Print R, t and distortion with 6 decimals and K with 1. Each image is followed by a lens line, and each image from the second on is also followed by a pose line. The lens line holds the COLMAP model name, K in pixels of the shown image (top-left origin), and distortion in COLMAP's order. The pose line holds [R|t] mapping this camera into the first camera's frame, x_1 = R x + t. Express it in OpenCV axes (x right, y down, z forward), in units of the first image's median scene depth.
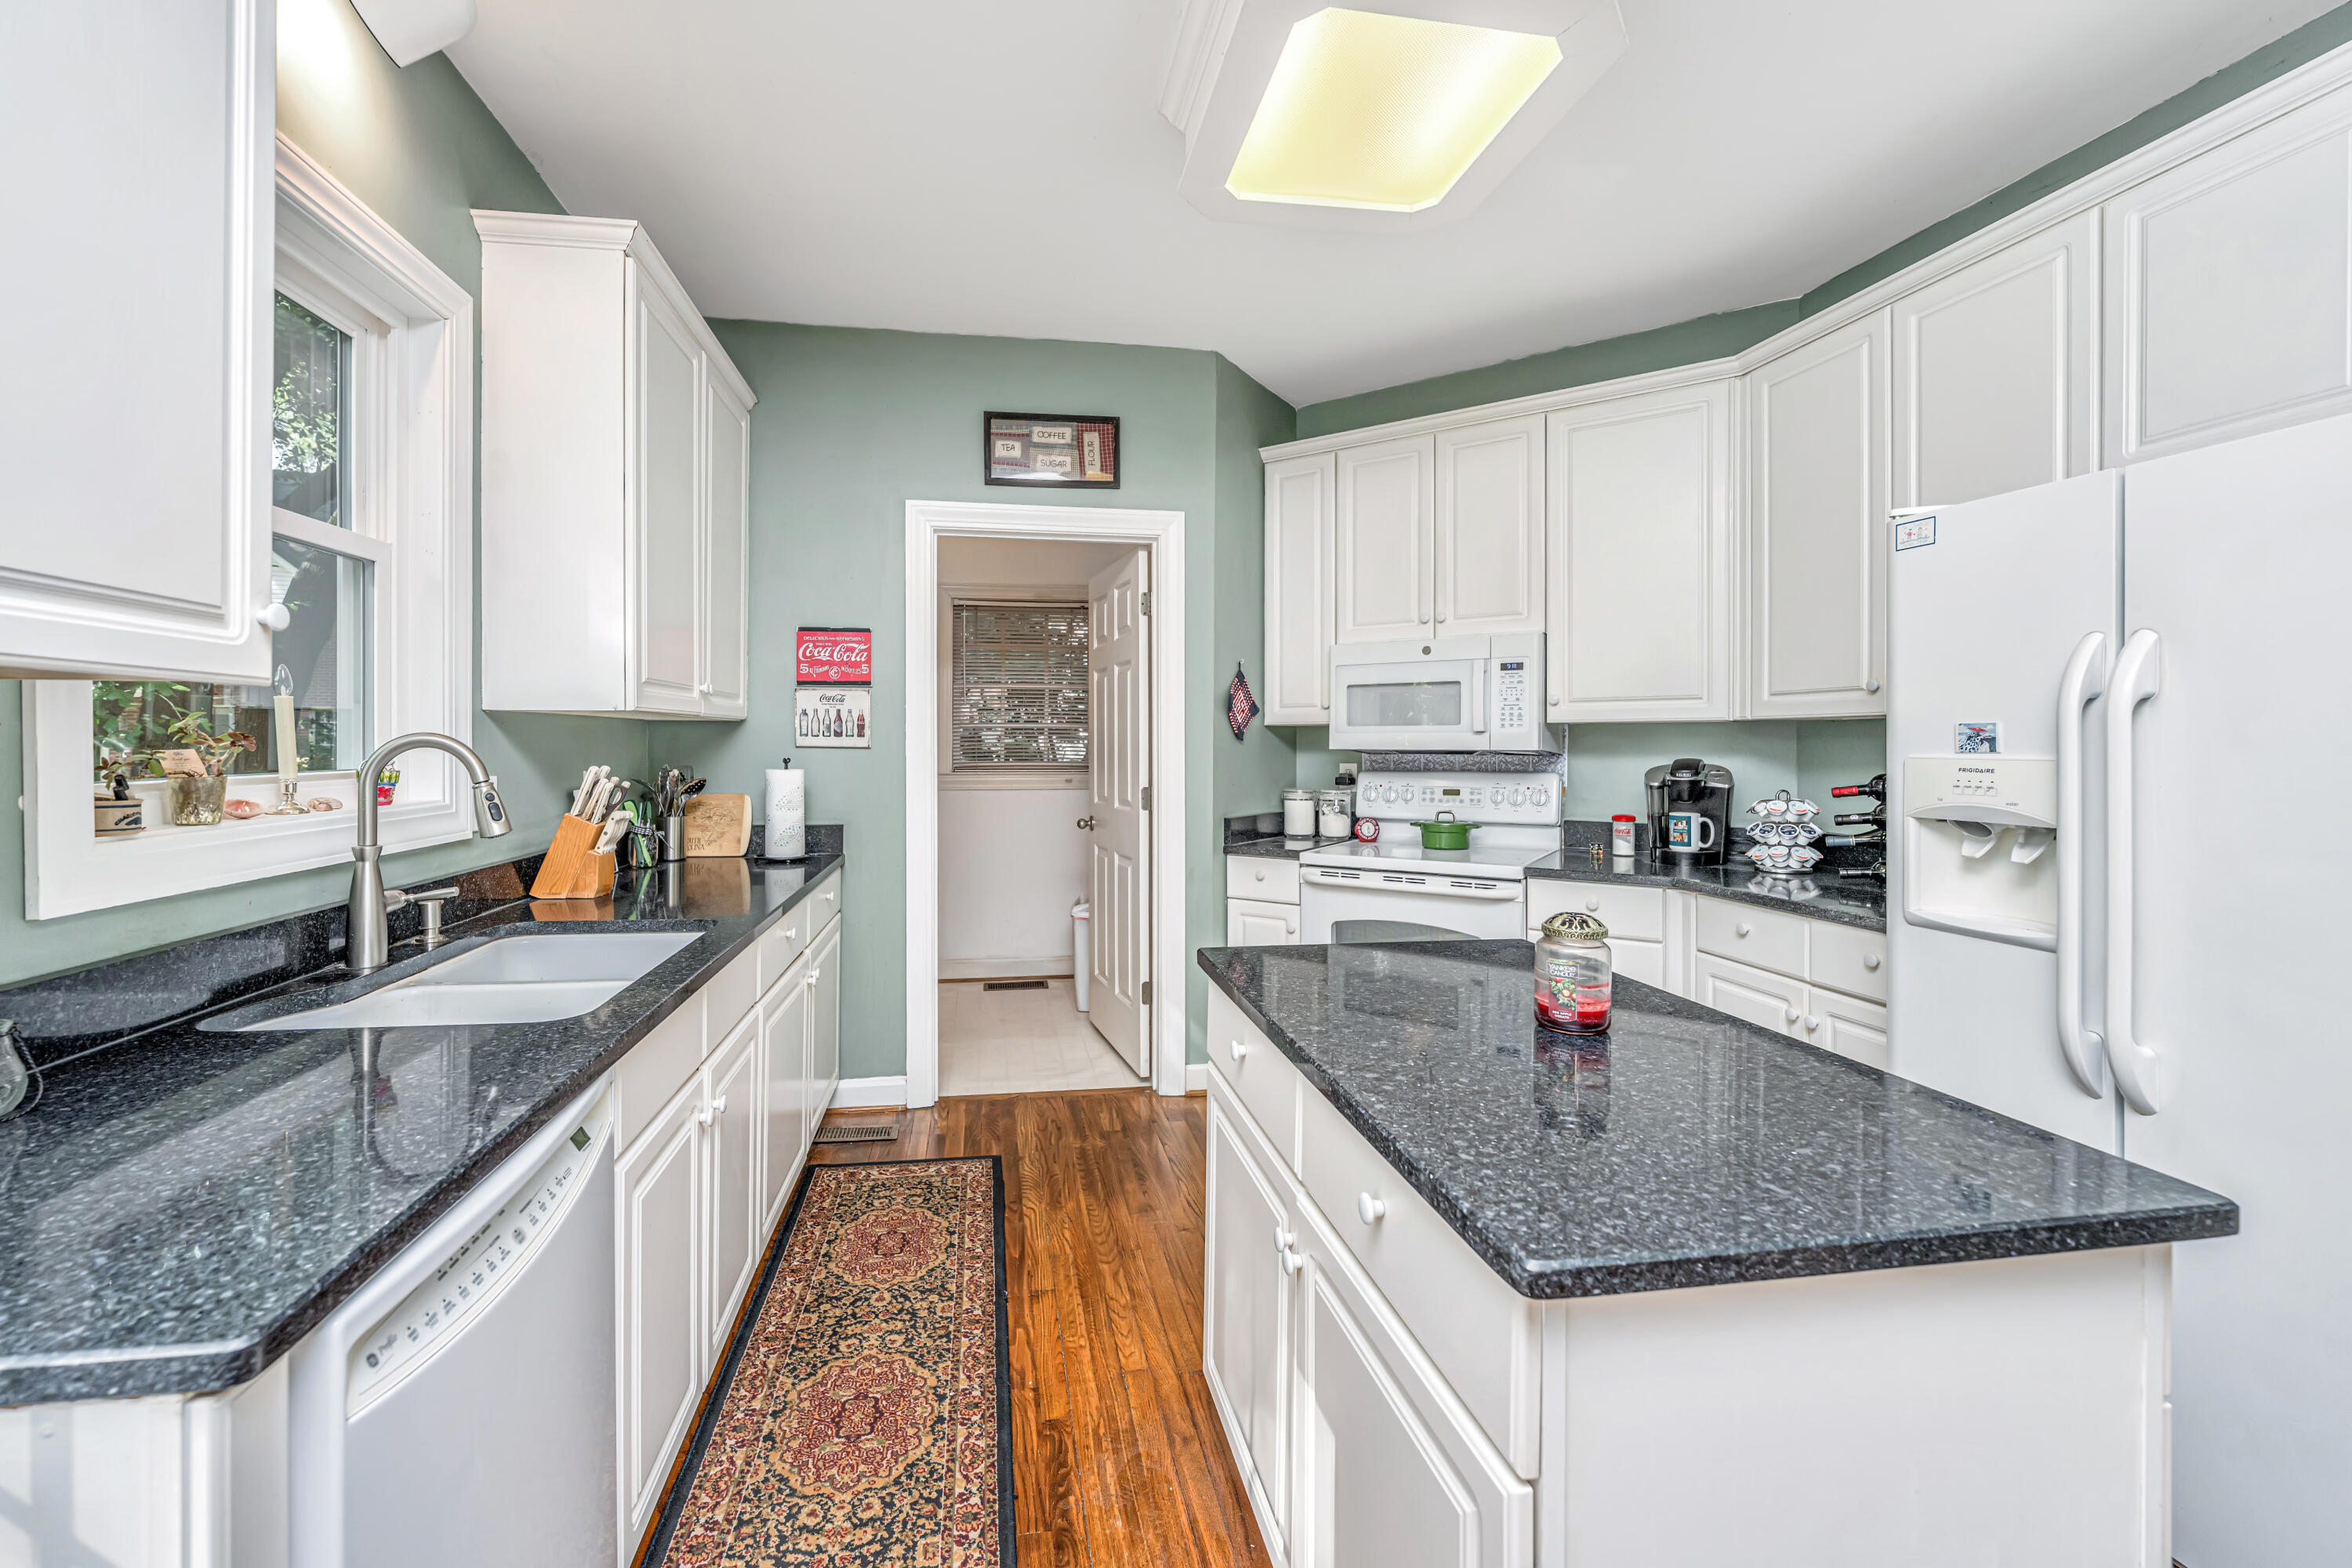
lens RADIAL K [[979.3, 0, 1158.9], [0, 979.3, 743.0], [0, 0, 1]] dist [-0.000073, 0.000045]
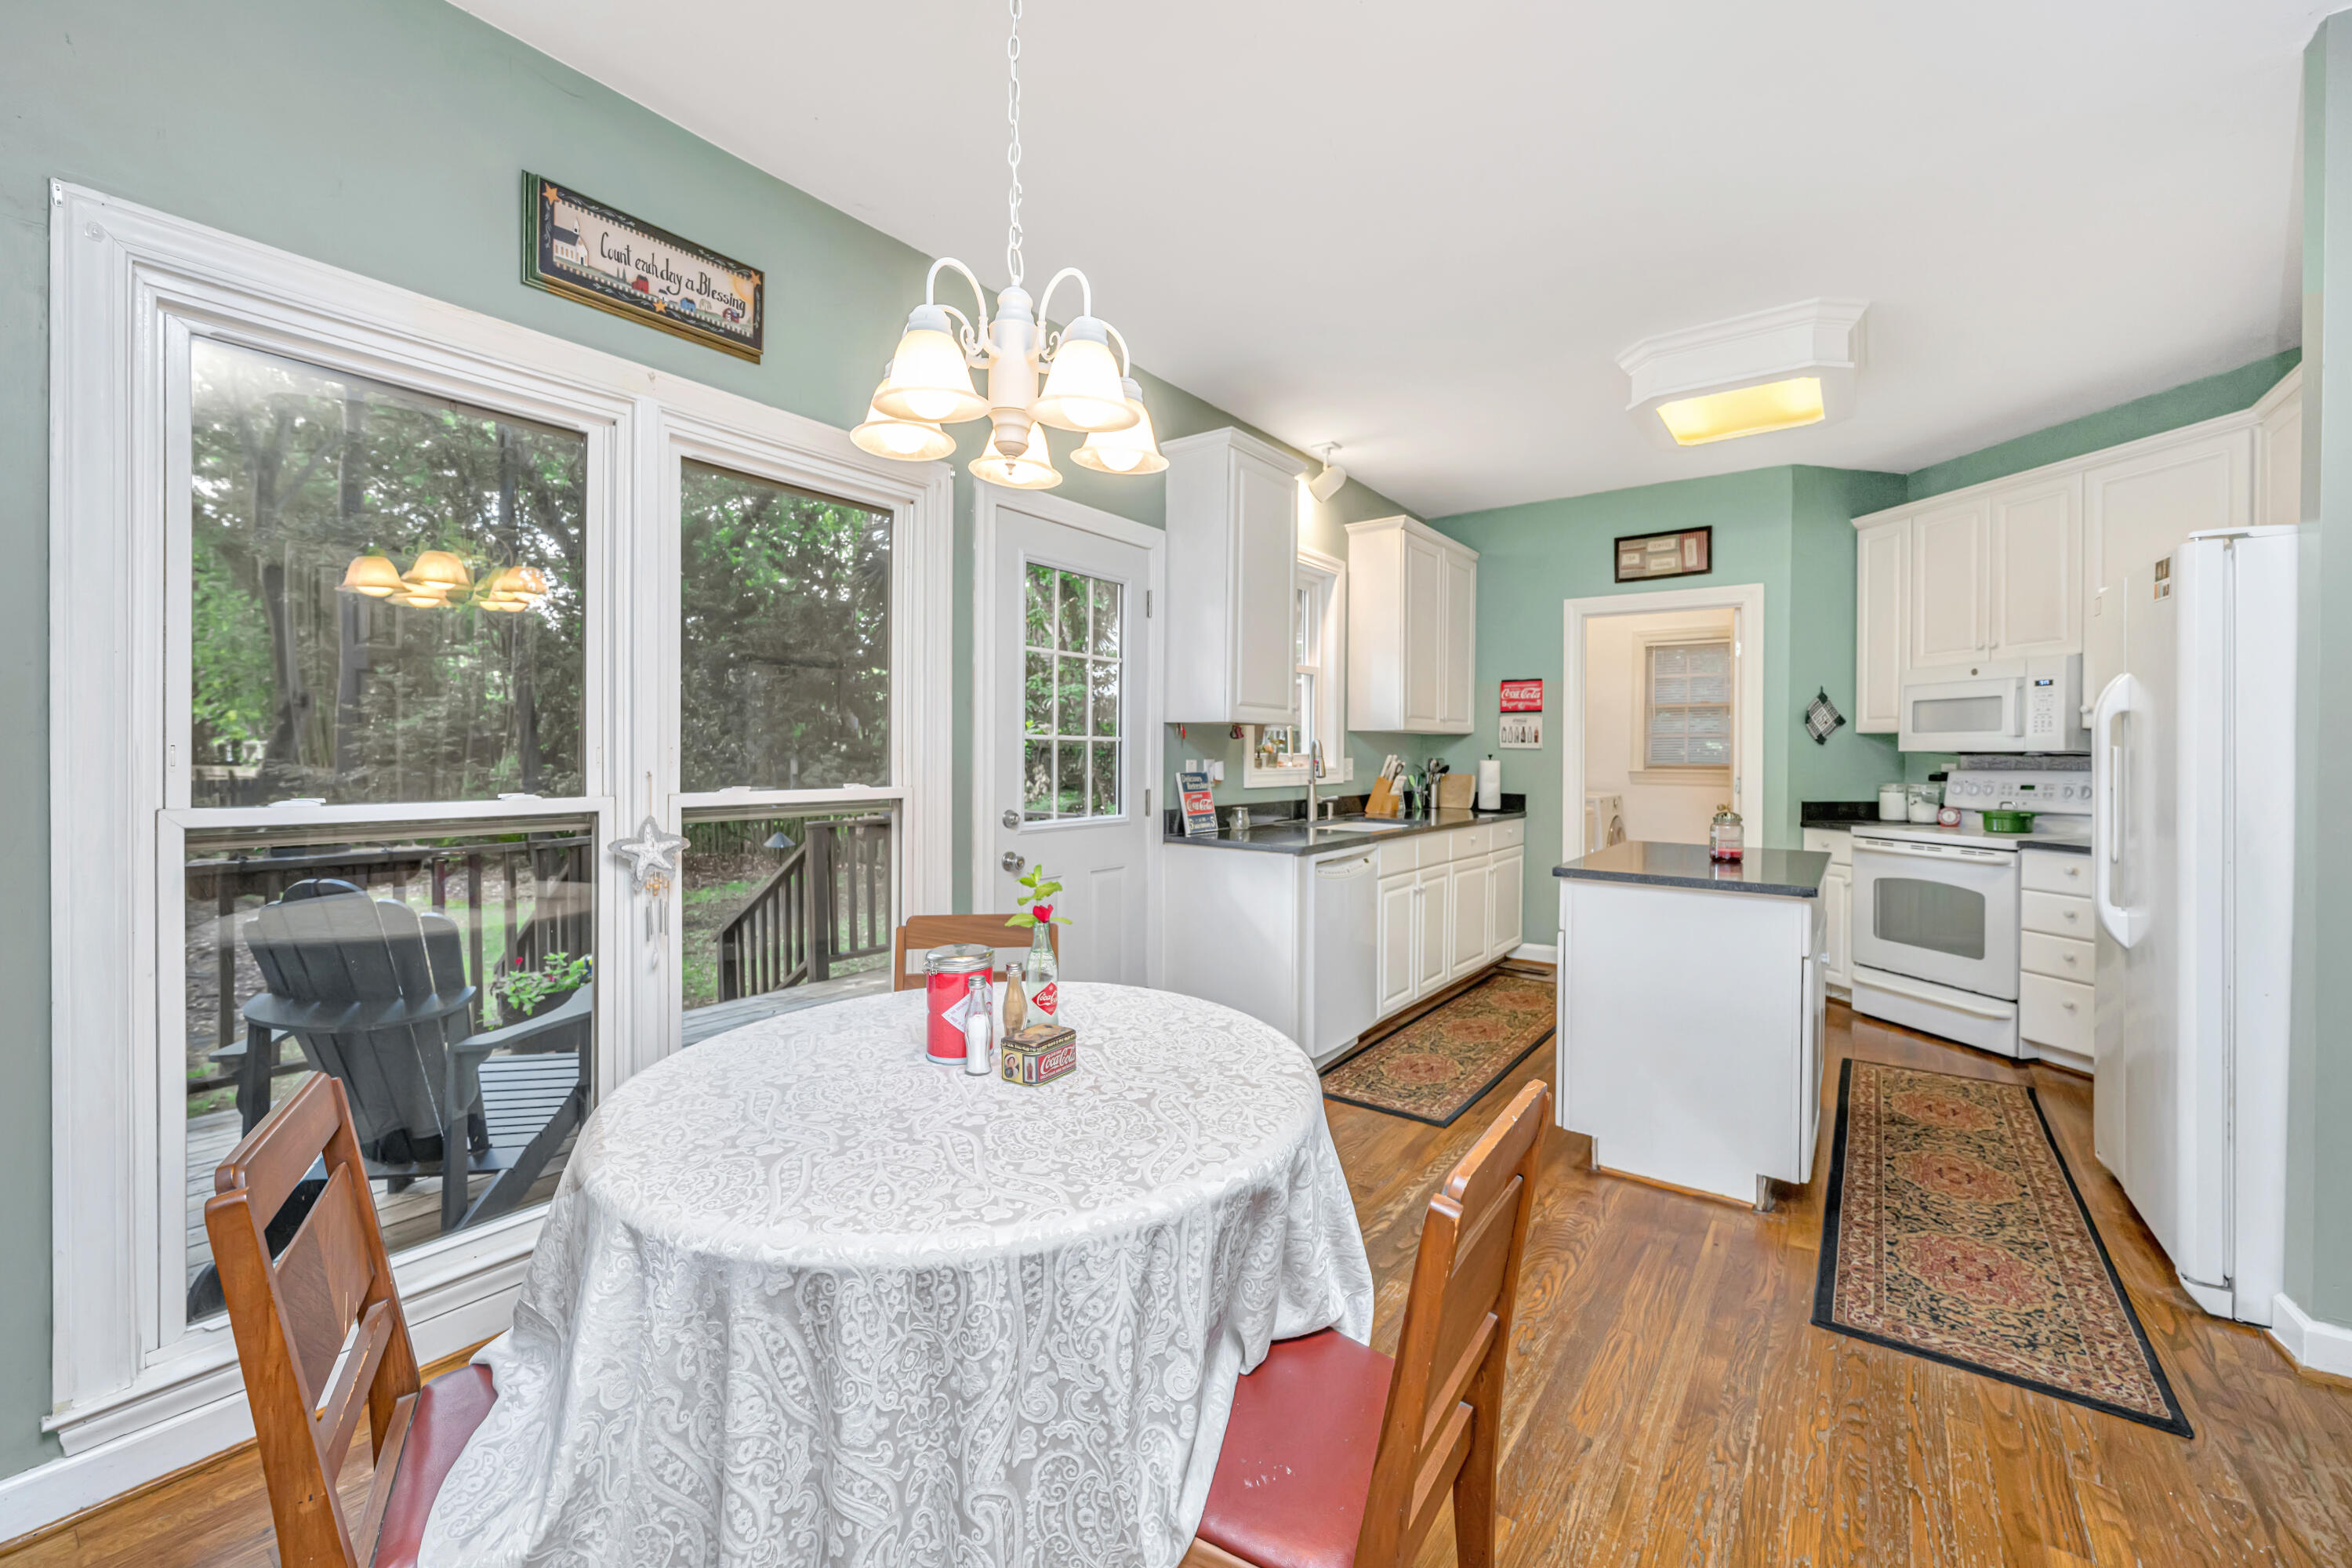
lens RADIAL K [[947.7, 0, 1179.4], [0, 947.7, 756.8], [0, 0, 1]] dist [-0.000542, 0.000115]
pose [[0.697499, 0.005693, -0.716563, 0.433544], [-0.005282, 0.999982, 0.002804, 0.016618], [0.716566, 0.001829, 0.697517, -0.578720]]
